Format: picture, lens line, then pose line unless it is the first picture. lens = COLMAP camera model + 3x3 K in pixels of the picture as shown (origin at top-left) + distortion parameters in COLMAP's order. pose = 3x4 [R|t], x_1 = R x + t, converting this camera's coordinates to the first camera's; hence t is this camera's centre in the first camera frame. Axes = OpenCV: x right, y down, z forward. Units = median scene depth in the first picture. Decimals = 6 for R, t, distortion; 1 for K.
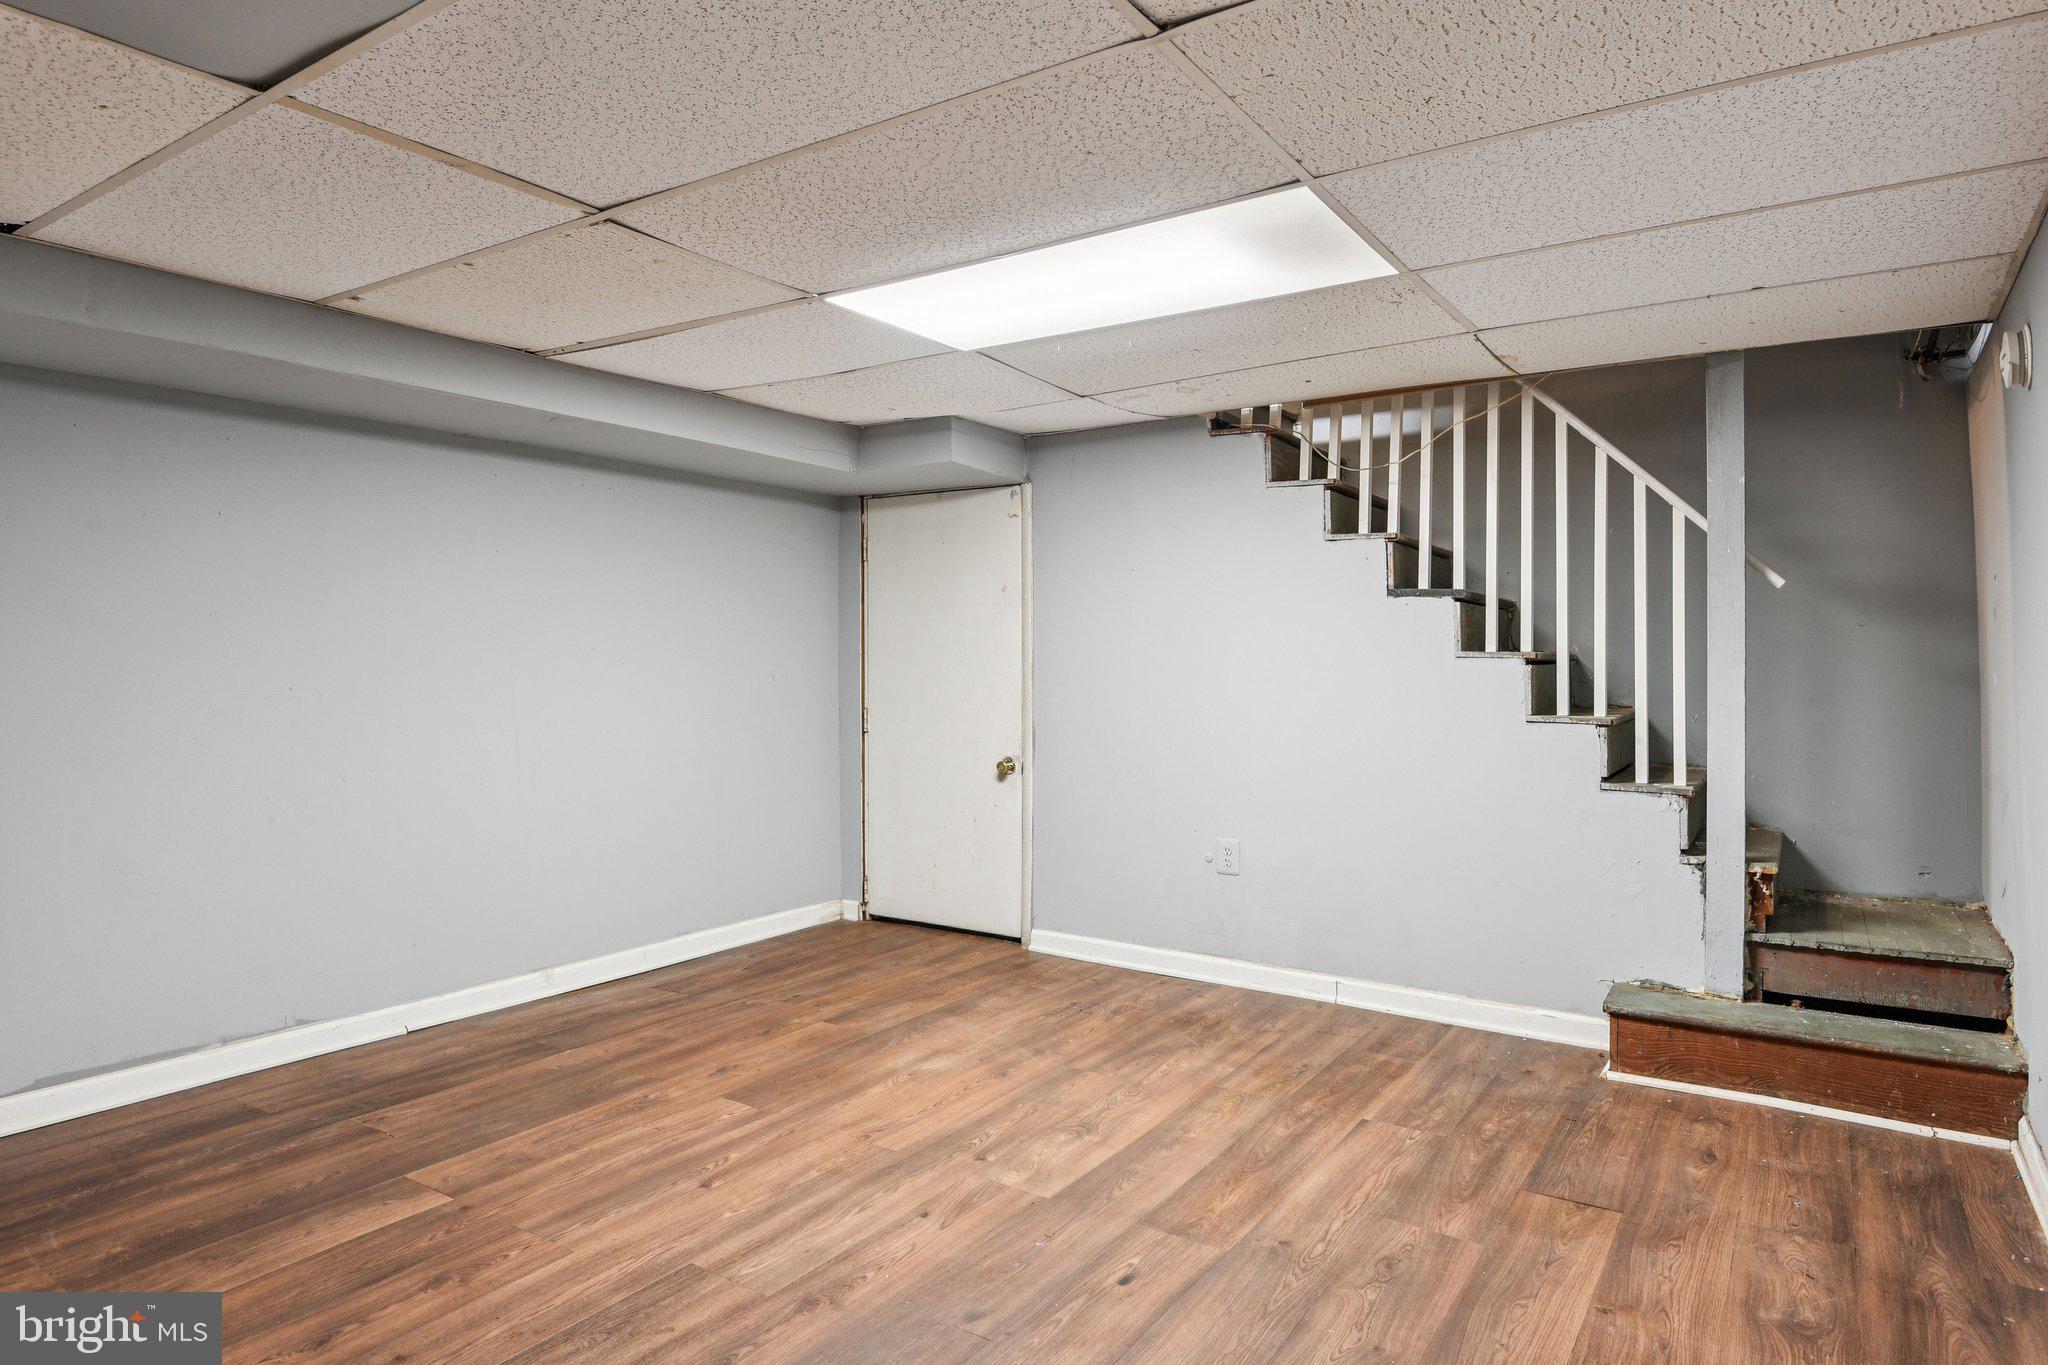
lens RADIAL K [[1201.8, 0, 1030.9], [0, 1201.8, 670.1], [0, 0, 1]] dist [-0.005821, -0.008724]
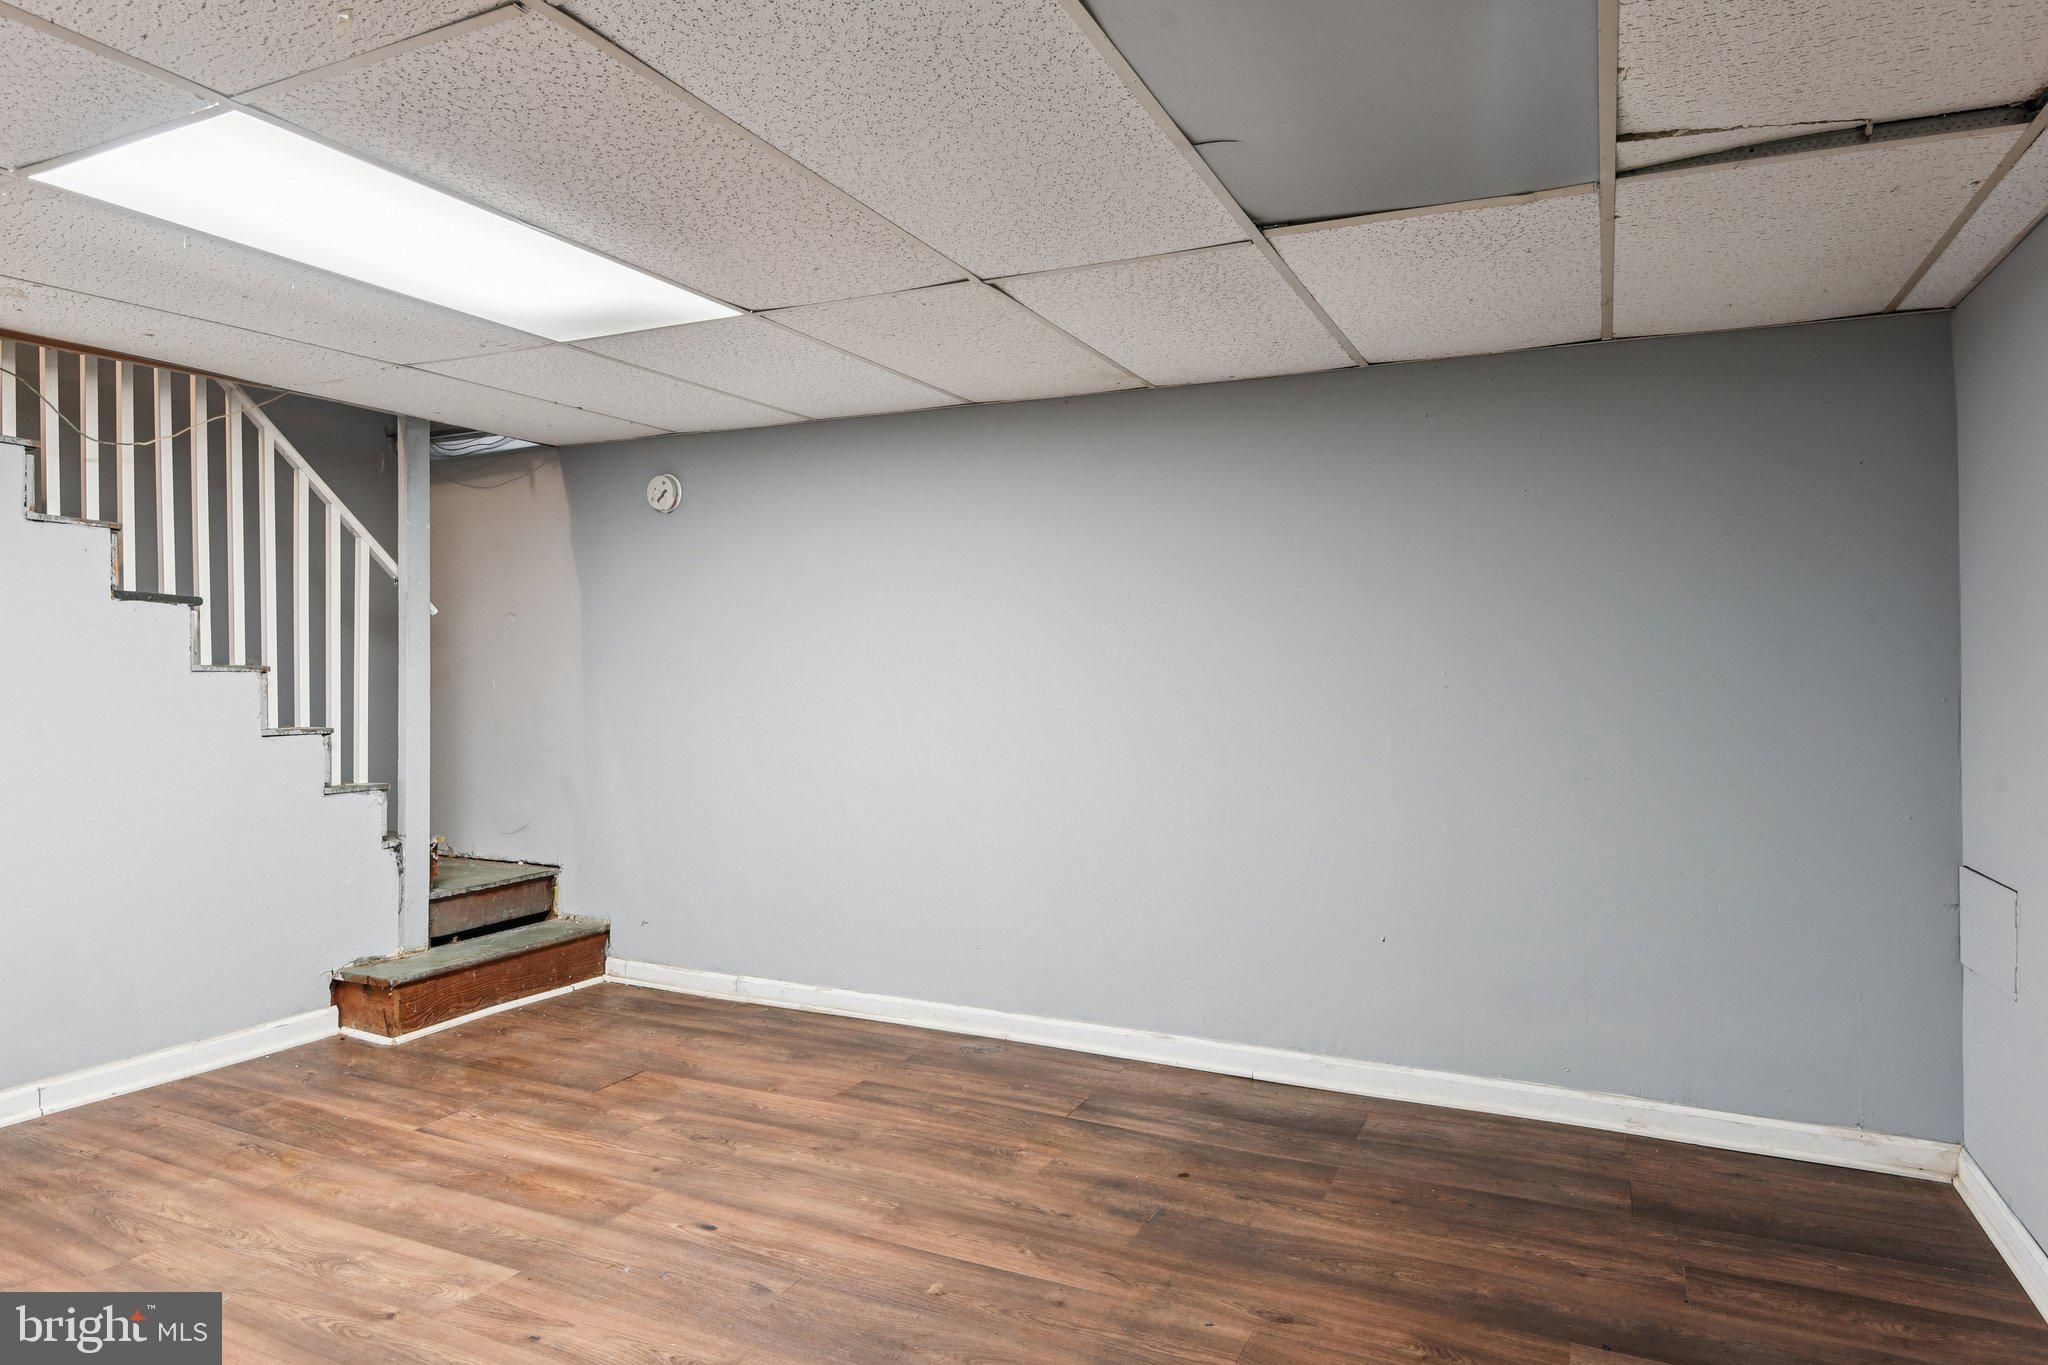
lens RADIAL K [[1201.8, 0, 1023.2], [0, 1201.8, 683.0], [0, 0, 1]] dist [-0.005821, -0.008724]
pose [[-0.144856, -0.015217, 0.989336, -0.783840], [0.005920, 0.999851, 0.016245, -0.015979], [-0.989435, 0.008210, -0.144744, 0.630022]]
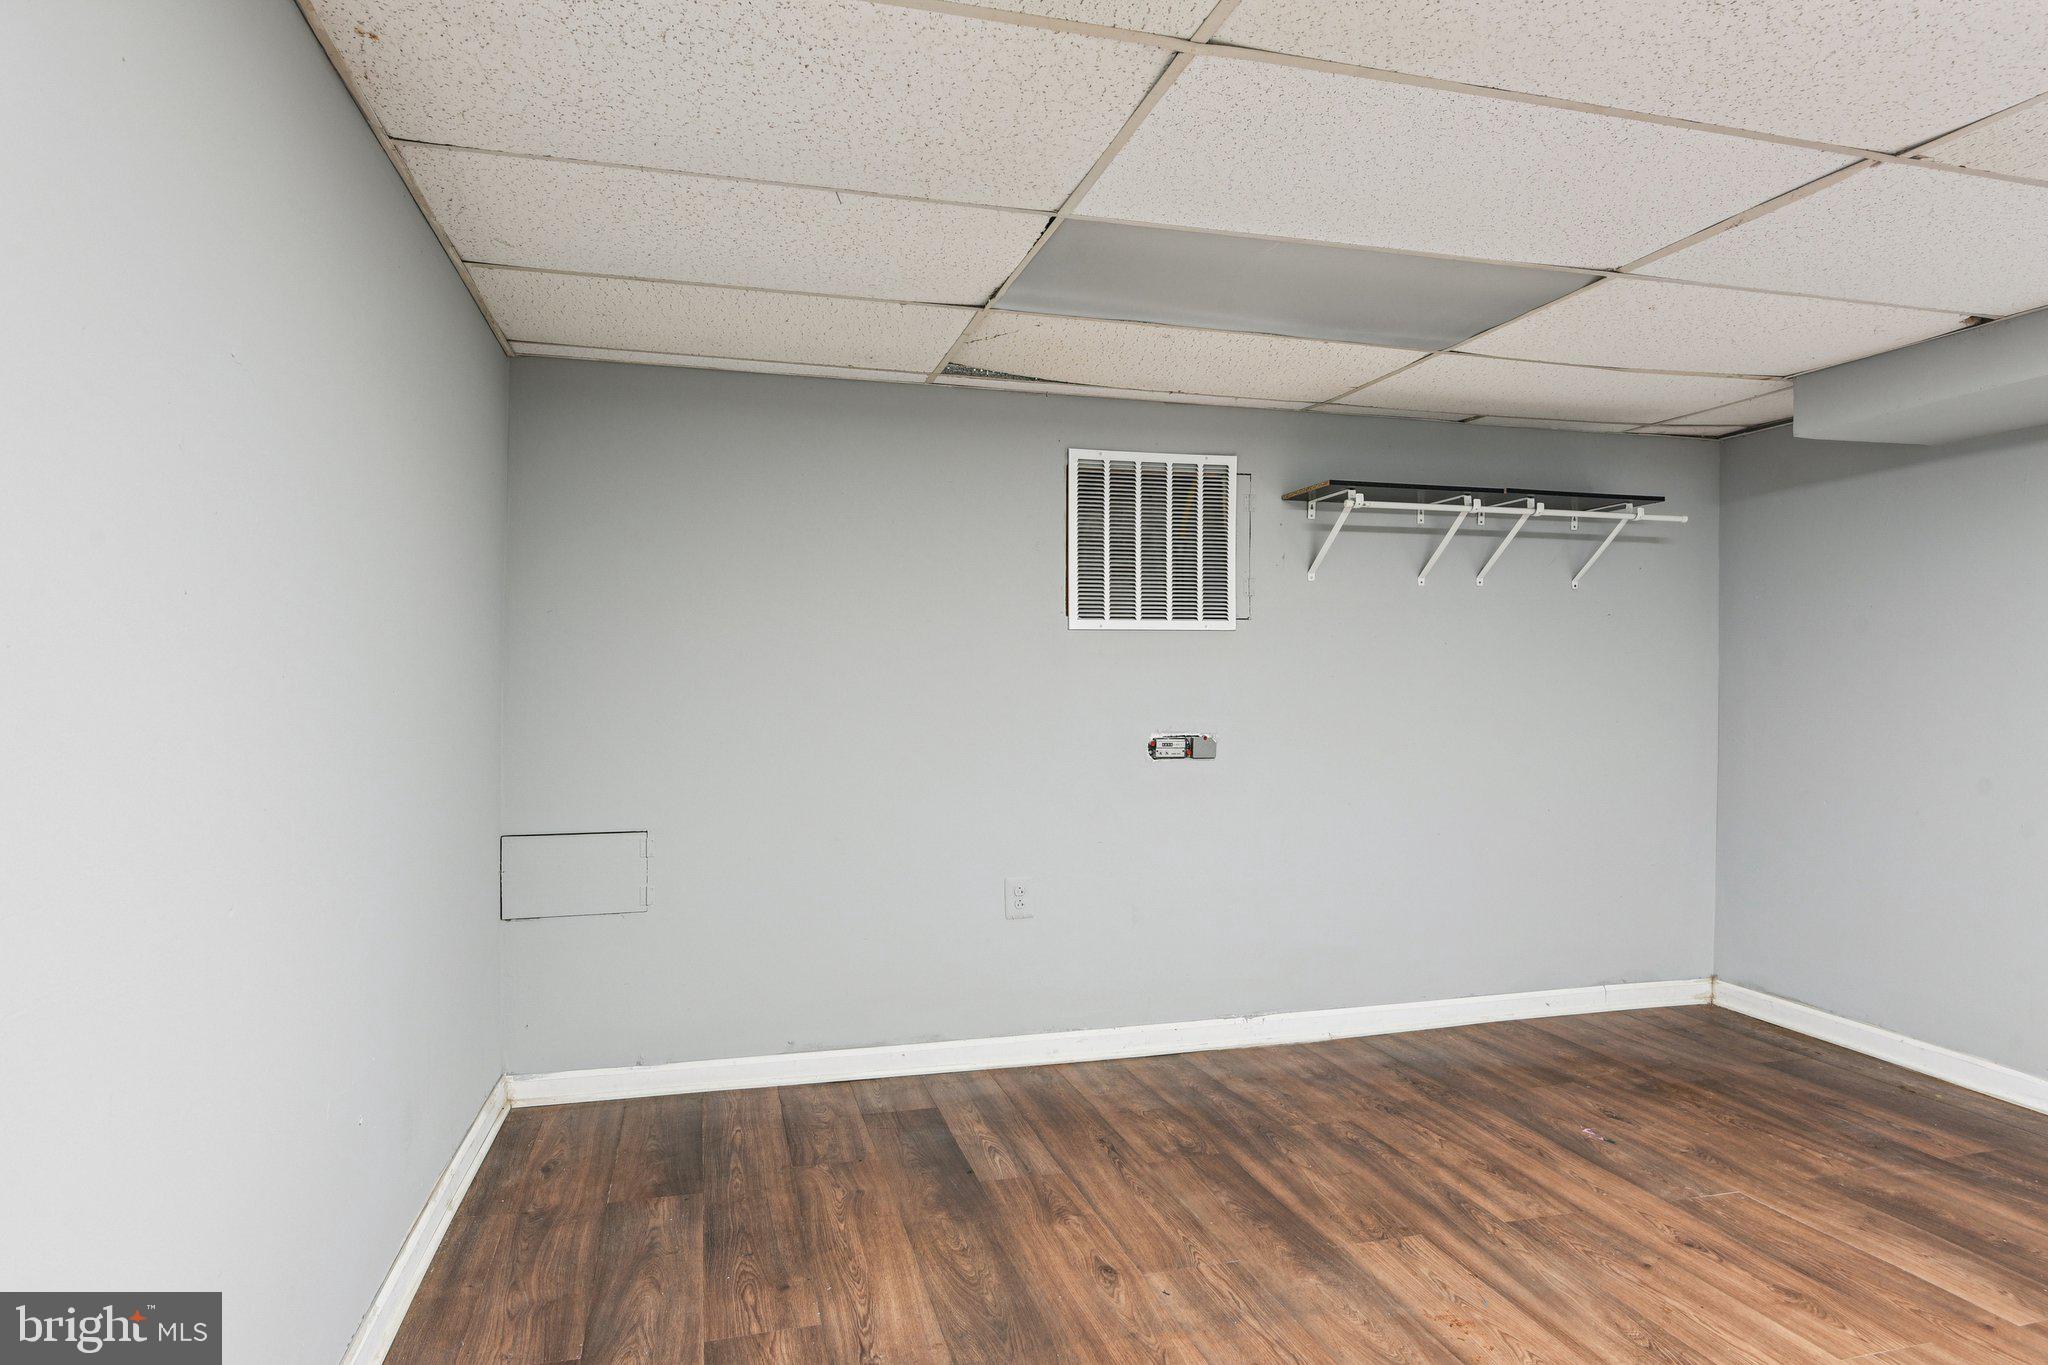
lens RADIAL K [[1201.8, 0, 1022.3], [0, 1201.8, 679.2], [0, 0, 1]] dist [-0.005821, -0.008724]
pose [[-0.661673, -0.007747, -0.749752, 0.506735], [-0.014933, 0.999884, 0.002847, -0.005481], [0.749644, 0.013080, -0.661712, 0.839983]]
